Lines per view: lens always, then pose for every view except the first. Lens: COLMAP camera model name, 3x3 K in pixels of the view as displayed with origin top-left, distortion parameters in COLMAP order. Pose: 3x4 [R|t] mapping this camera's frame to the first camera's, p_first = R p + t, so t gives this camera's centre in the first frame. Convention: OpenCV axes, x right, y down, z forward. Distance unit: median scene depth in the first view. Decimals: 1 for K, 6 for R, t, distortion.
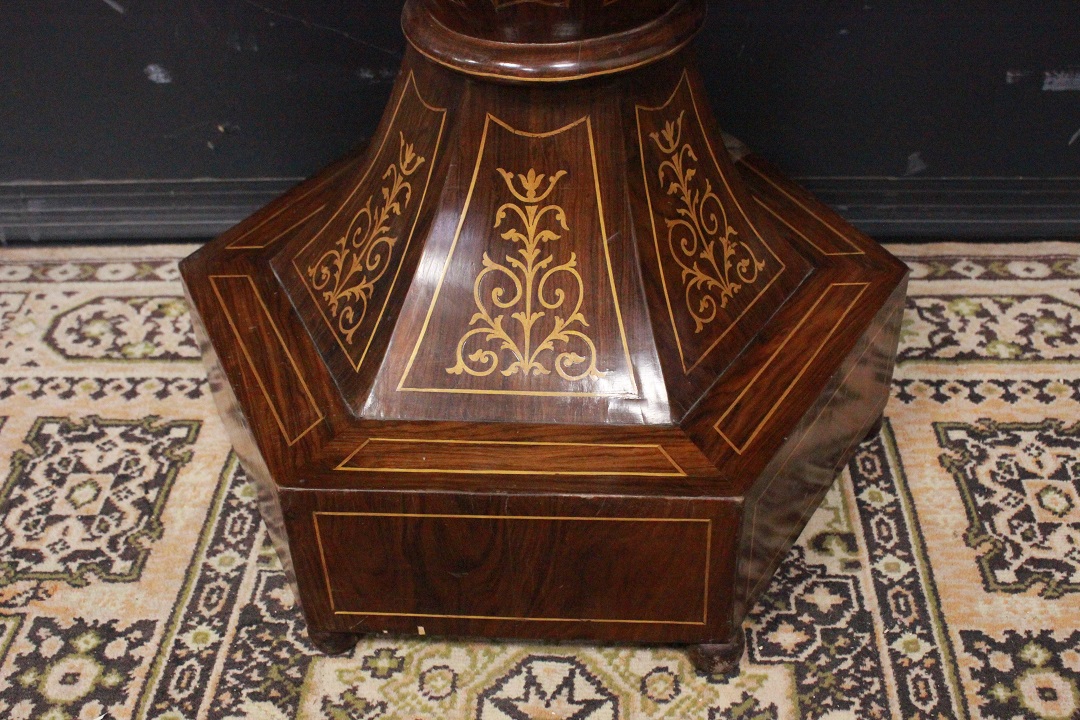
lens RADIAL K [[1246.5, 0, 488.8], [0, 1246.5, 405.4], [0, 0, 1]] dist [-0.073780, 0.000000]
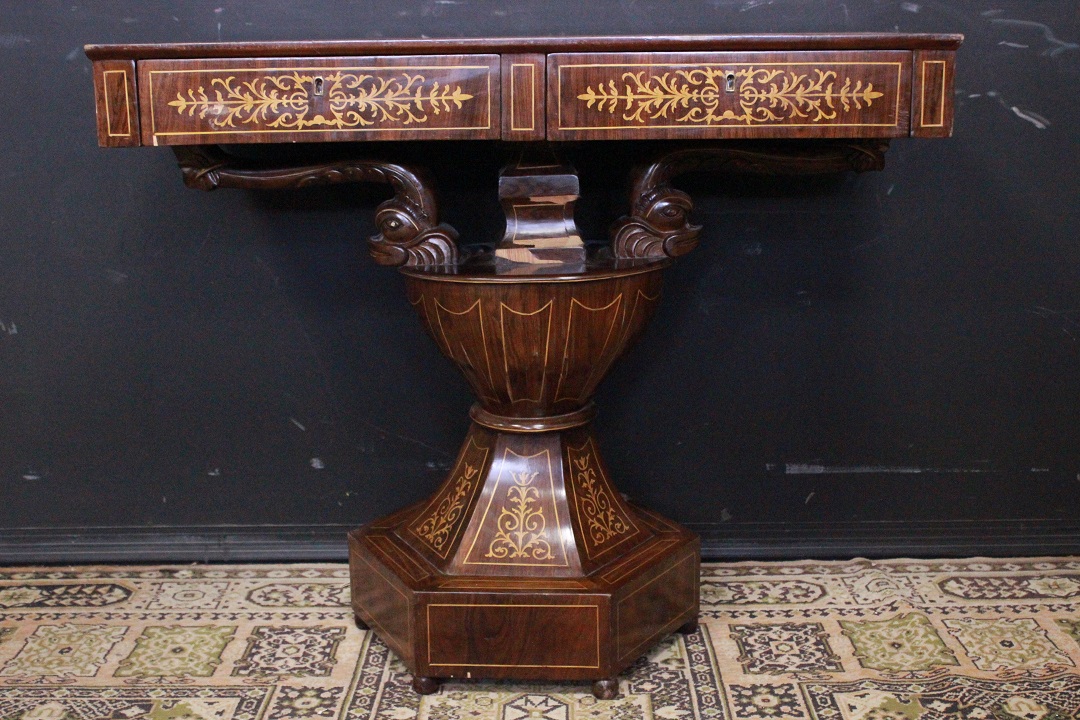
lens RADIAL K [[1442.8, 0, 517.7], [0, 1442.8, 373.1], [0, 0, 1]] dist [-0.068356, 0.000000]
pose [[0.997809, 0.020124, 0.063024, -0.142085], [0.009075, 0.901975, -0.431692, 0.736750], [-0.065534, 0.431318, 0.899817, -1.382169]]
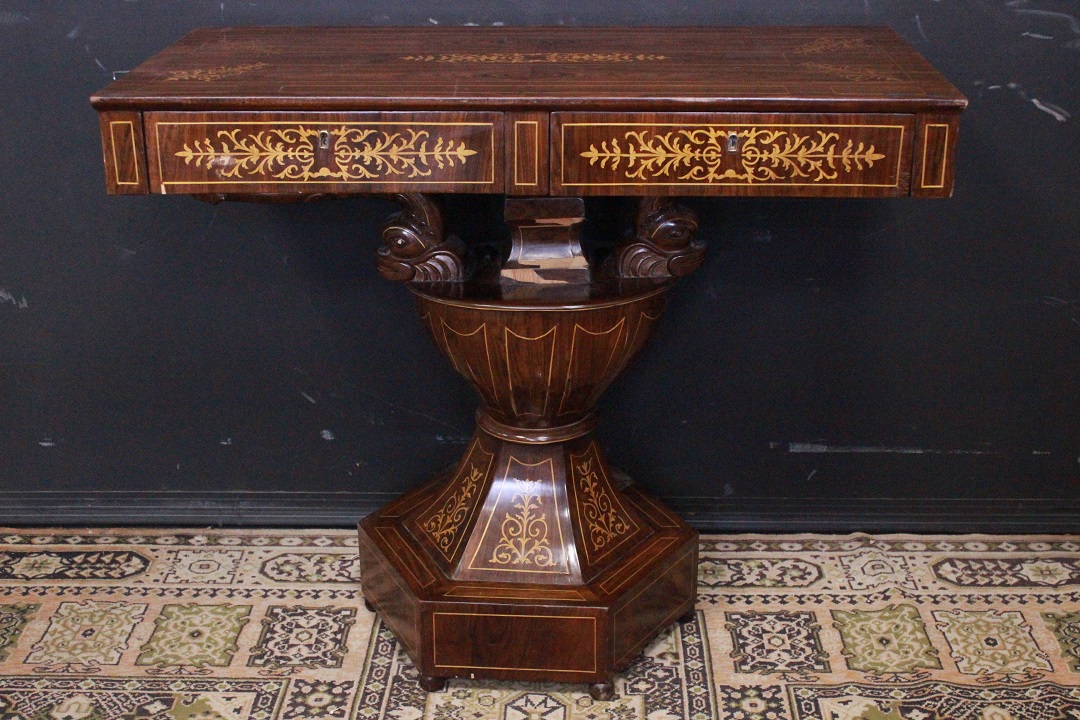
lens RADIAL K [[1519.2, 0, 519.6], [0, 1519.2, 389.0], [0, 0, 1]] dist [-0.071852, 0.000000]
pose [[0.998481, 0.024448, 0.049376, -0.122717], [-0.008948, 0.956220, -0.292511, 0.458330], [-0.054366, 0.291625, 0.954986, -1.689219]]
